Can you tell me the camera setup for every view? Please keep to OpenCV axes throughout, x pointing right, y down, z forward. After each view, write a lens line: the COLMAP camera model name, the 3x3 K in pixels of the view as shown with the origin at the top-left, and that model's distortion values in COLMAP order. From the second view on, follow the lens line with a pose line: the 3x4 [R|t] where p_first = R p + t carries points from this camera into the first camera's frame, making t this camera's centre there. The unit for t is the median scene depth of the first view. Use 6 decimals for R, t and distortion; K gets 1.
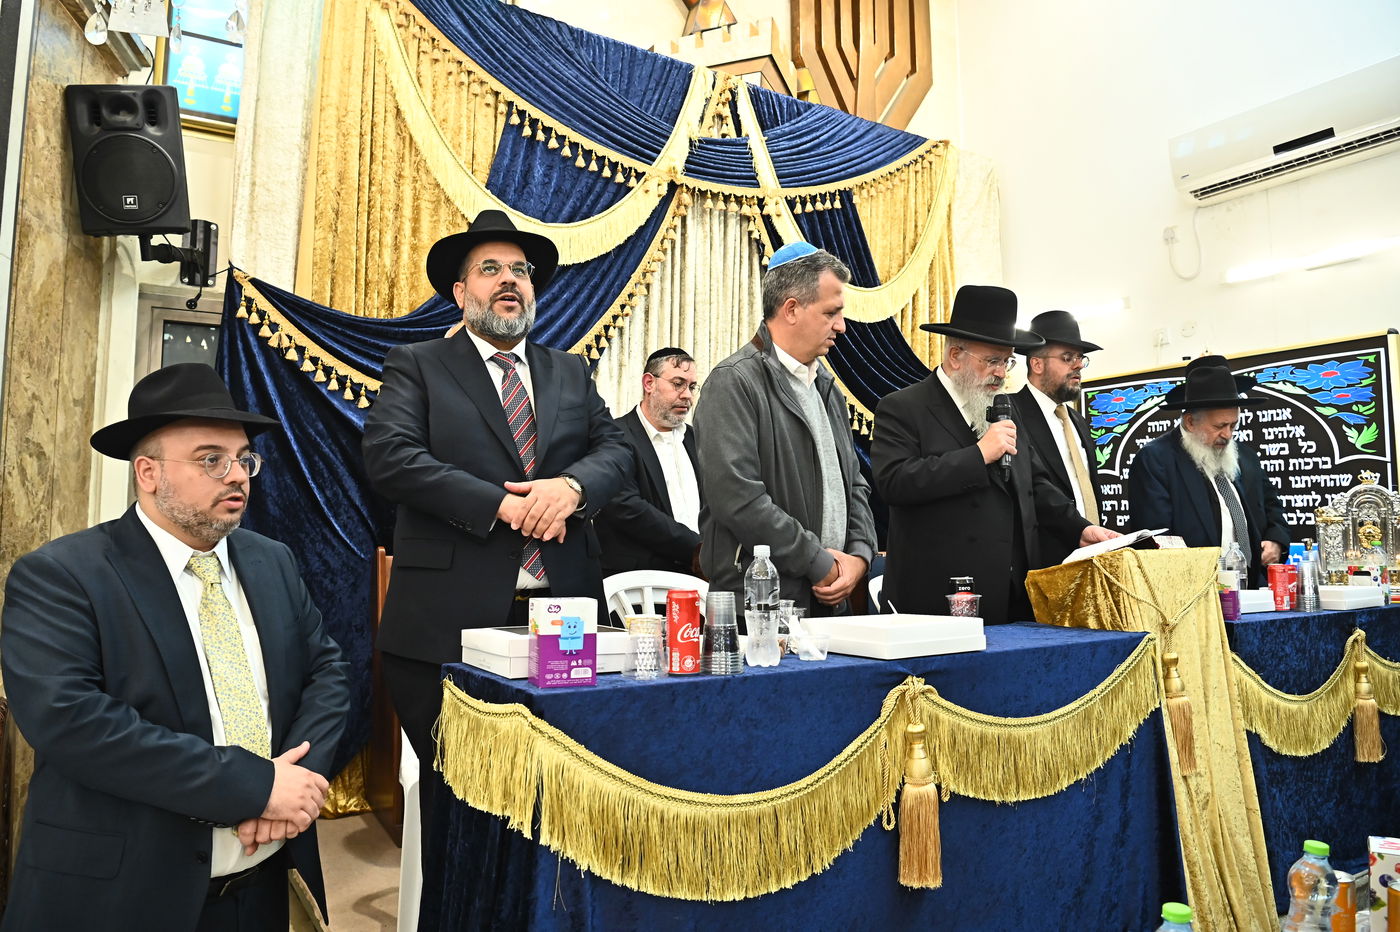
lens RADIAL K [[977.9, 0, 700.0], [0, 977.9, 466.0], [0, 0, 1]] dist [-0.006939, -0.002023]
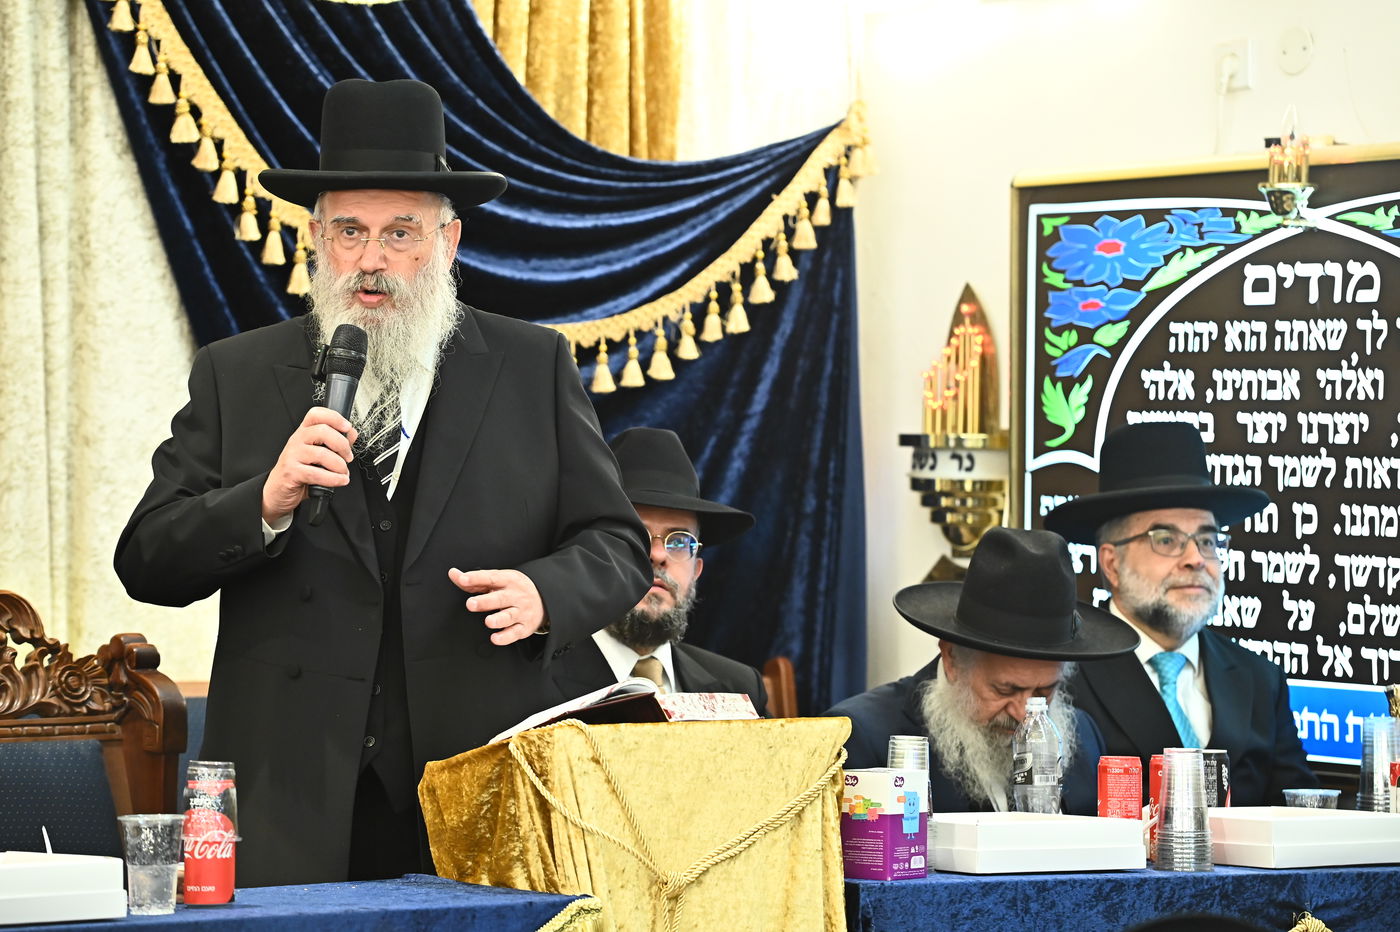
lens RADIAL K [[5540.2, 0, 700.0], [0, 5540.2, 466.0], [0, 0, 1]] dist [0.556903, 9.813484]
pose [[0.999246, 0.020627, 0.032902, 0.230975], [-0.023045, 0.996927, 0.074871, -0.137825], [-0.031257, -0.075573, 0.996650, -0.954233]]
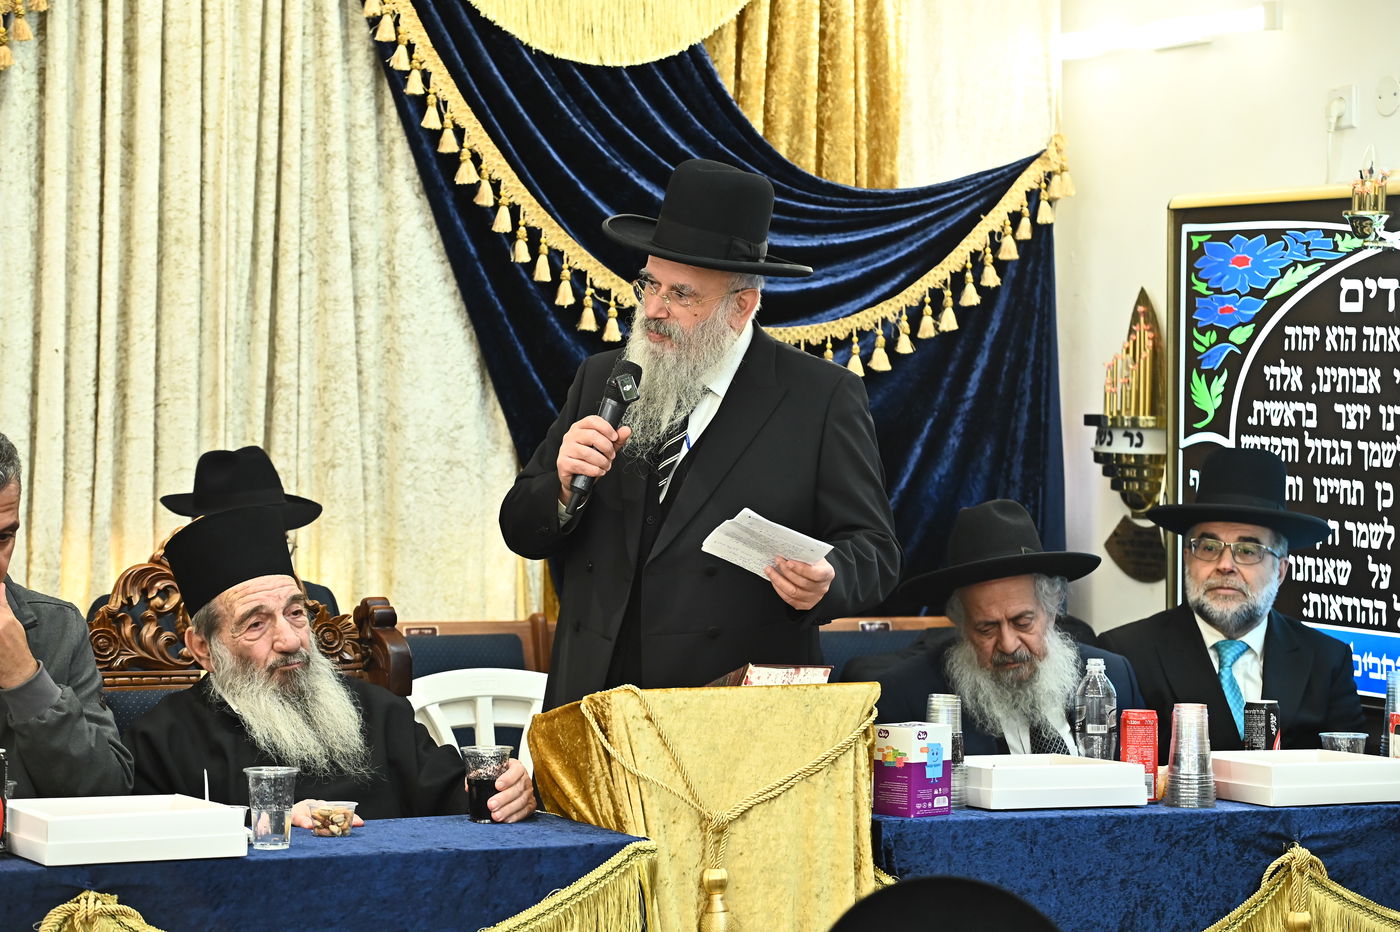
lens RADIAL K [[4502.8, 0, 700.0], [0, 4502.8, 466.0], [0, 0, 1]] dist [0.422007, -2.401661]
pose [[0.990688, 0.020617, -0.134583, 0.474412], [-0.006569, 0.994555, 0.104003, -0.181919], [0.135994, -0.102151, 0.985429, -0.899815]]
